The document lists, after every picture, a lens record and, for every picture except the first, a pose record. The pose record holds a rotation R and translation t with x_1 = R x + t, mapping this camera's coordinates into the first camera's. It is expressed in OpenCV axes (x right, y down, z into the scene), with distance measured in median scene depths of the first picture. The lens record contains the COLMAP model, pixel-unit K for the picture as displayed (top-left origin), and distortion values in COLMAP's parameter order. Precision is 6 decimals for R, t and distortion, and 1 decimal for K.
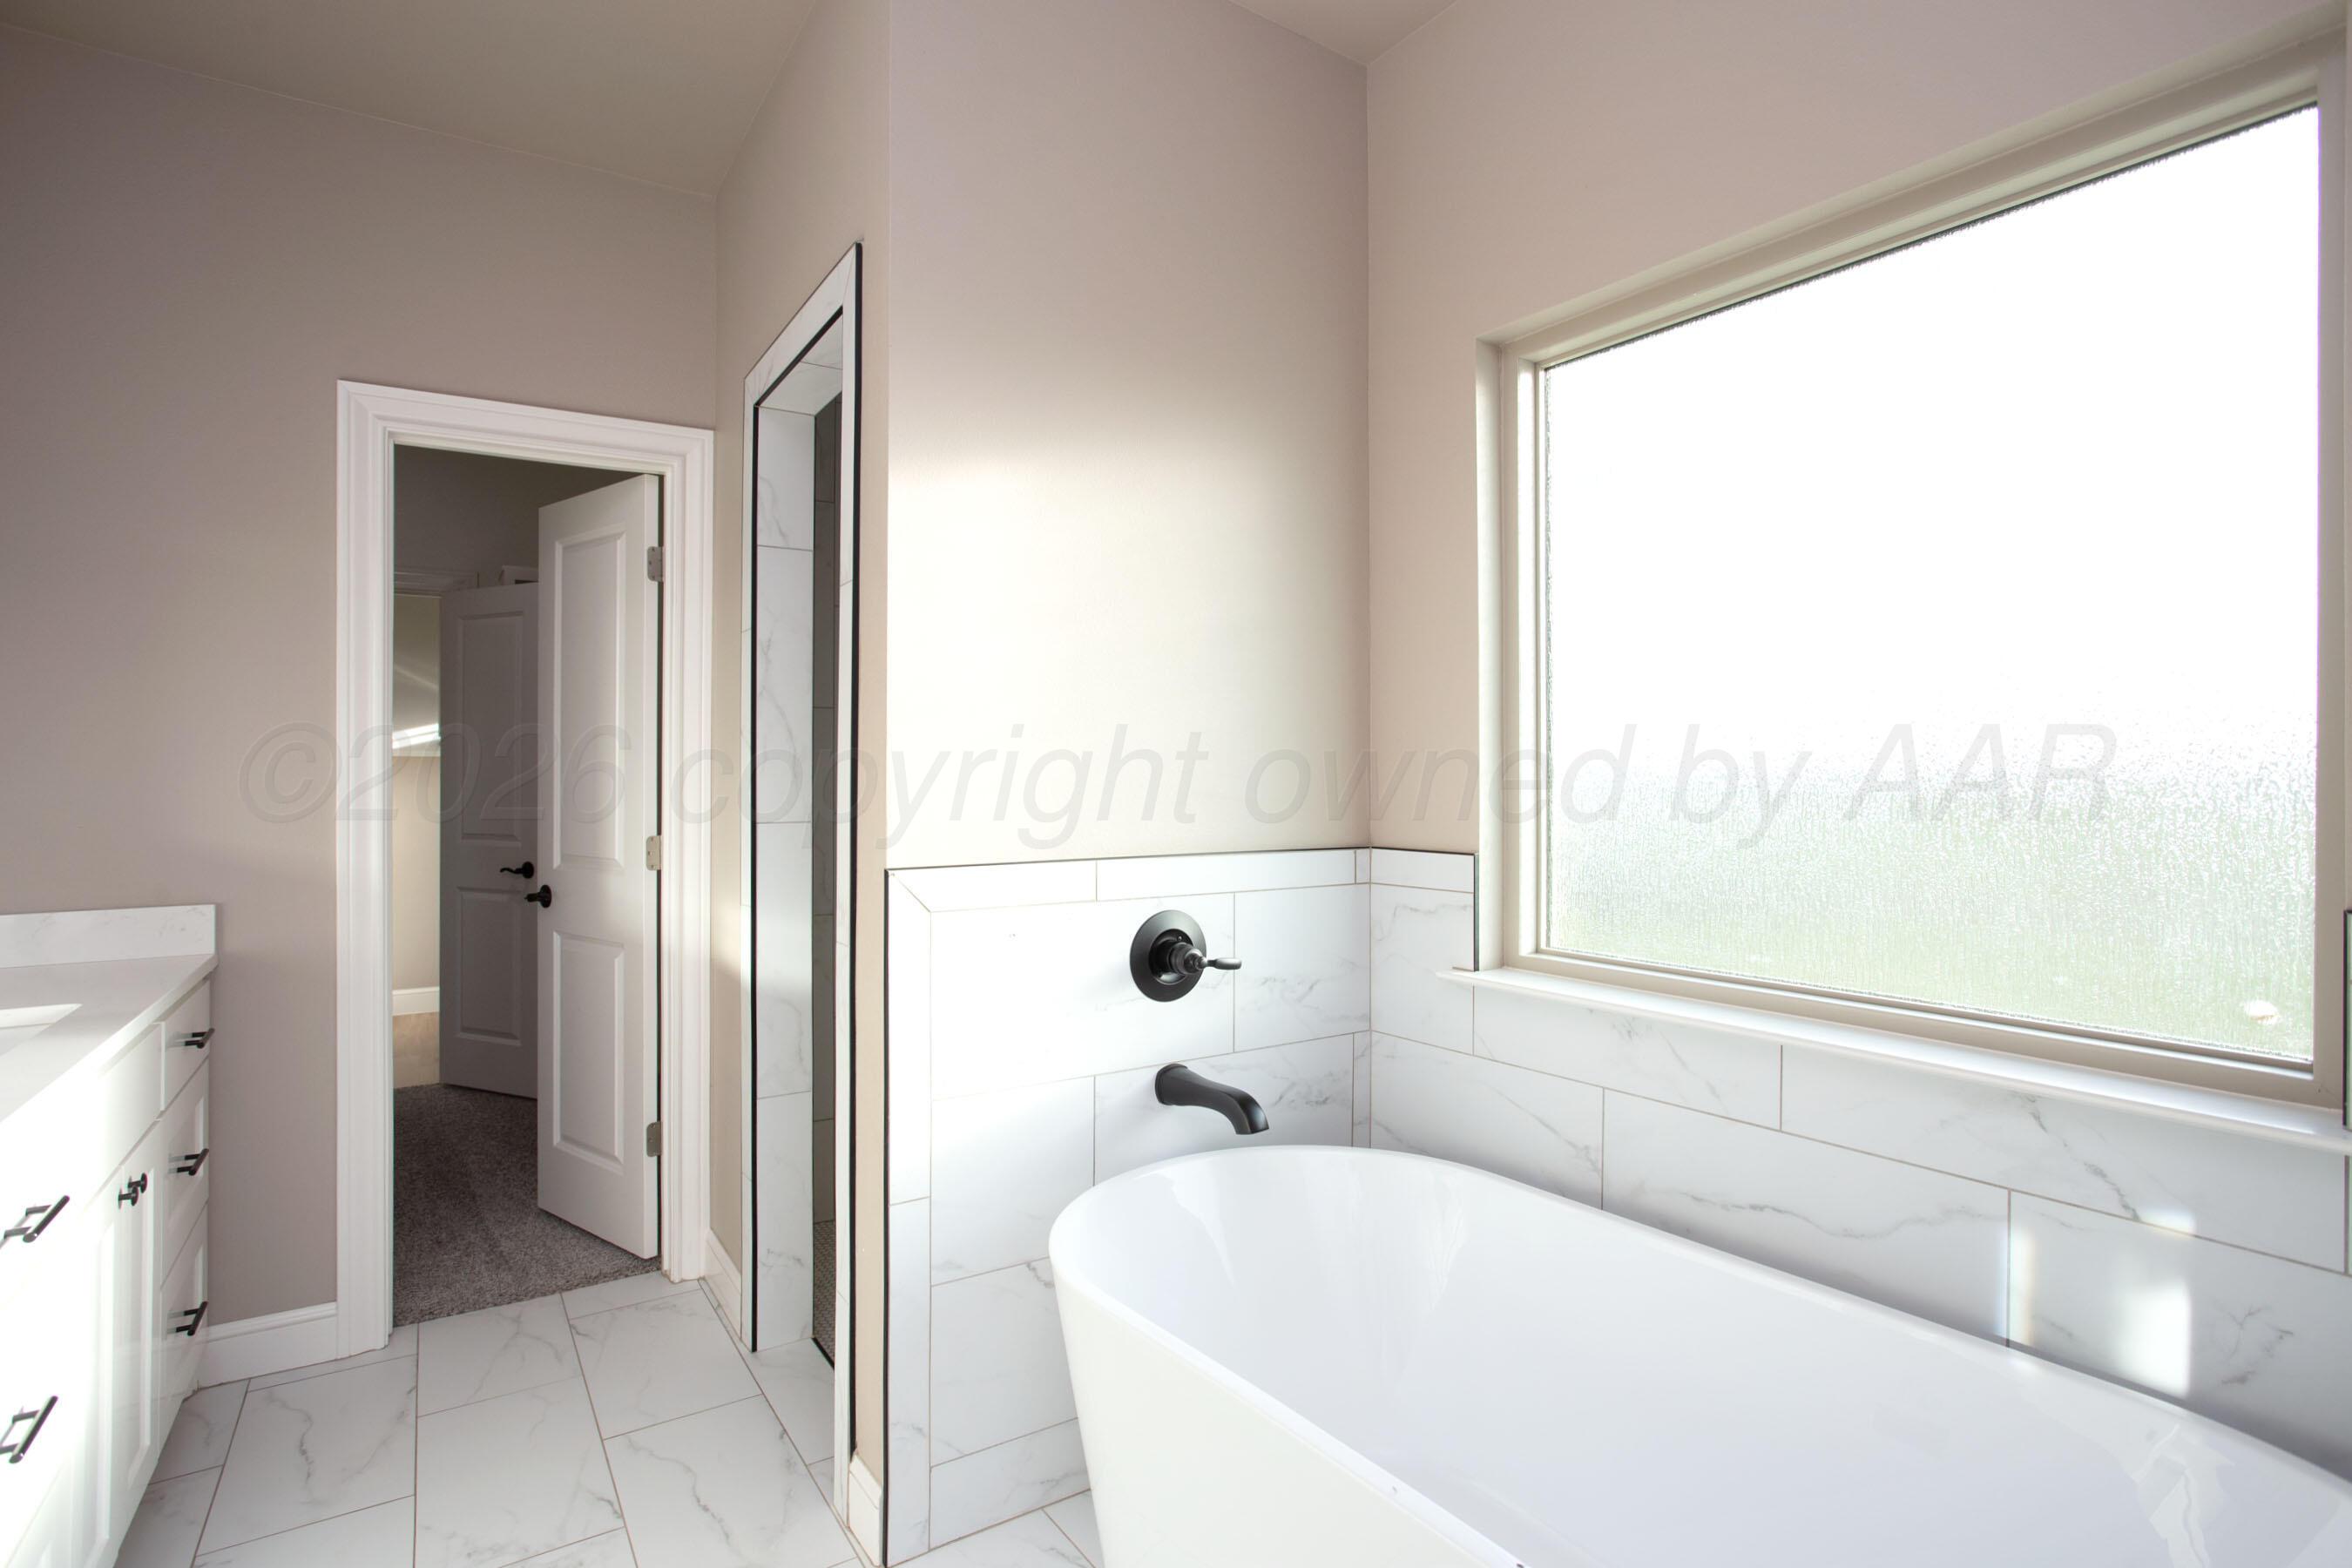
lens RADIAL K [[1178.4, 0, 1175.0], [0, 1178.4, 777.3], [0, 0, 1]] dist [-0.030934, 0.003786]
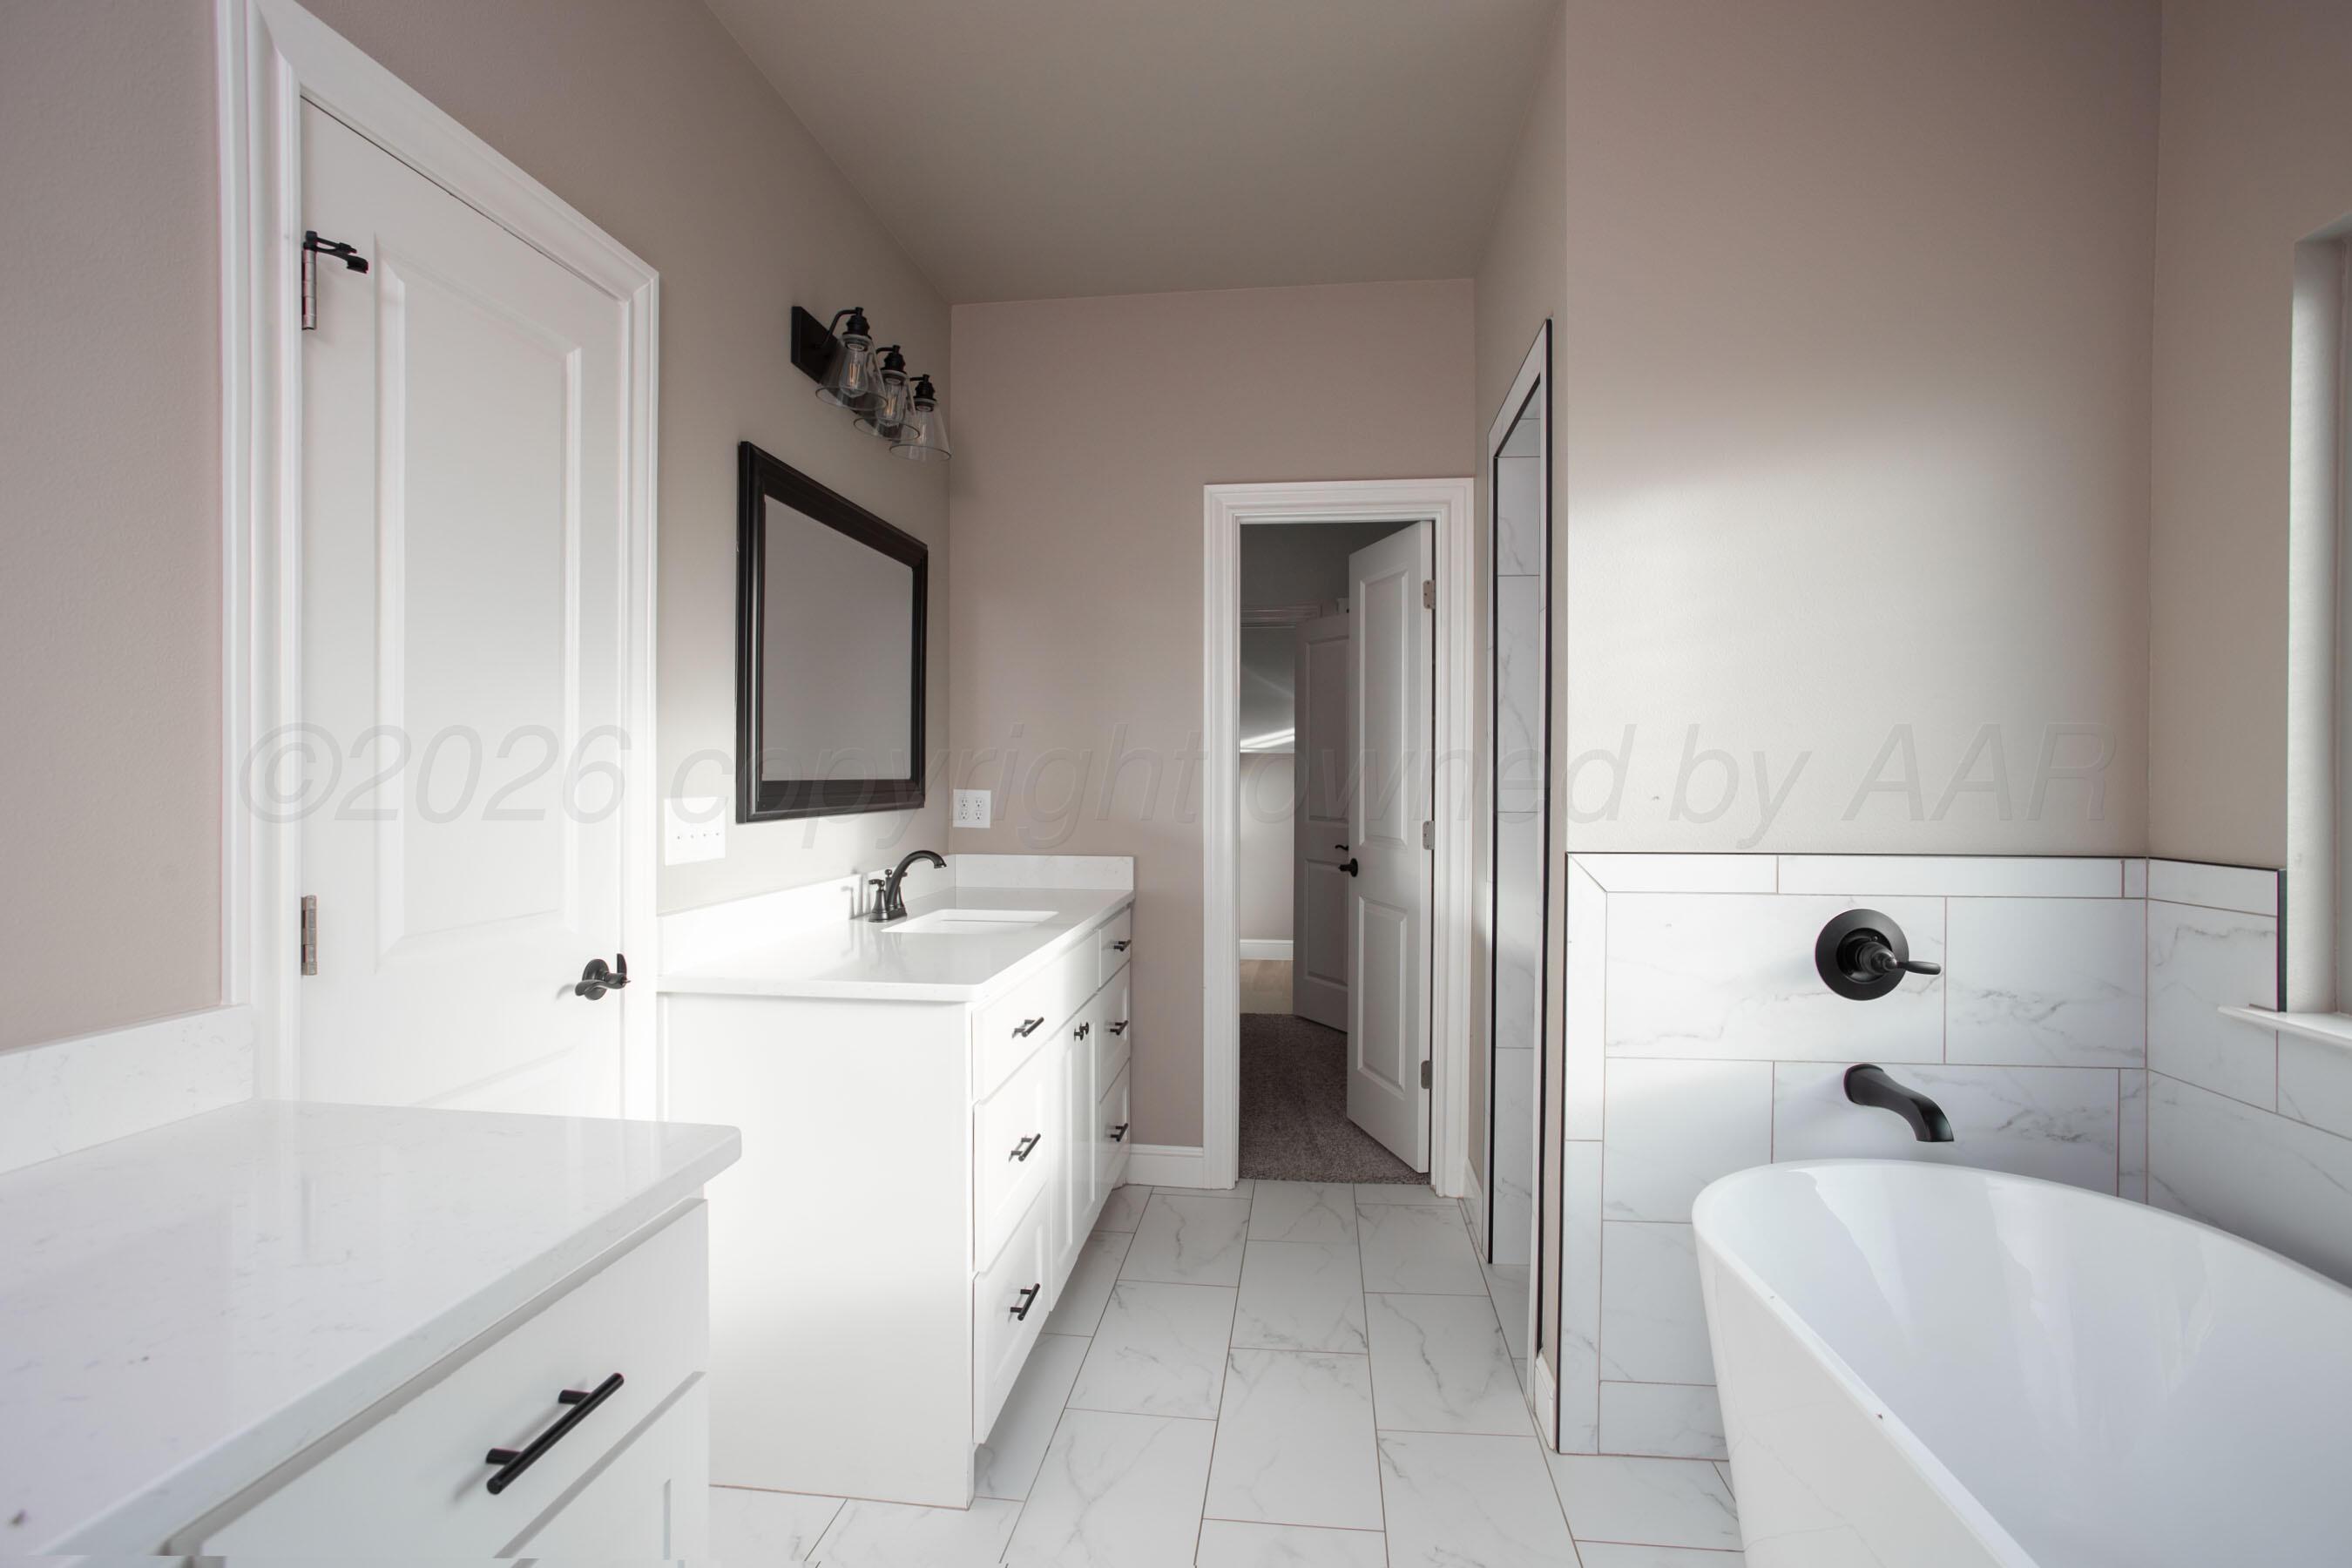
lens RADIAL K [[1178.4, 0, 1167.7], [0, 1178.4, 762.3], [0, 0, 1]] dist [-0.030934, 0.003786]
pose [[0.764237, -0.000228, -0.644935, 0.163538], [-0.004028, 0.999979, -0.005127, -0.003782], [0.644922, 0.006516, 0.764220, -0.119813]]
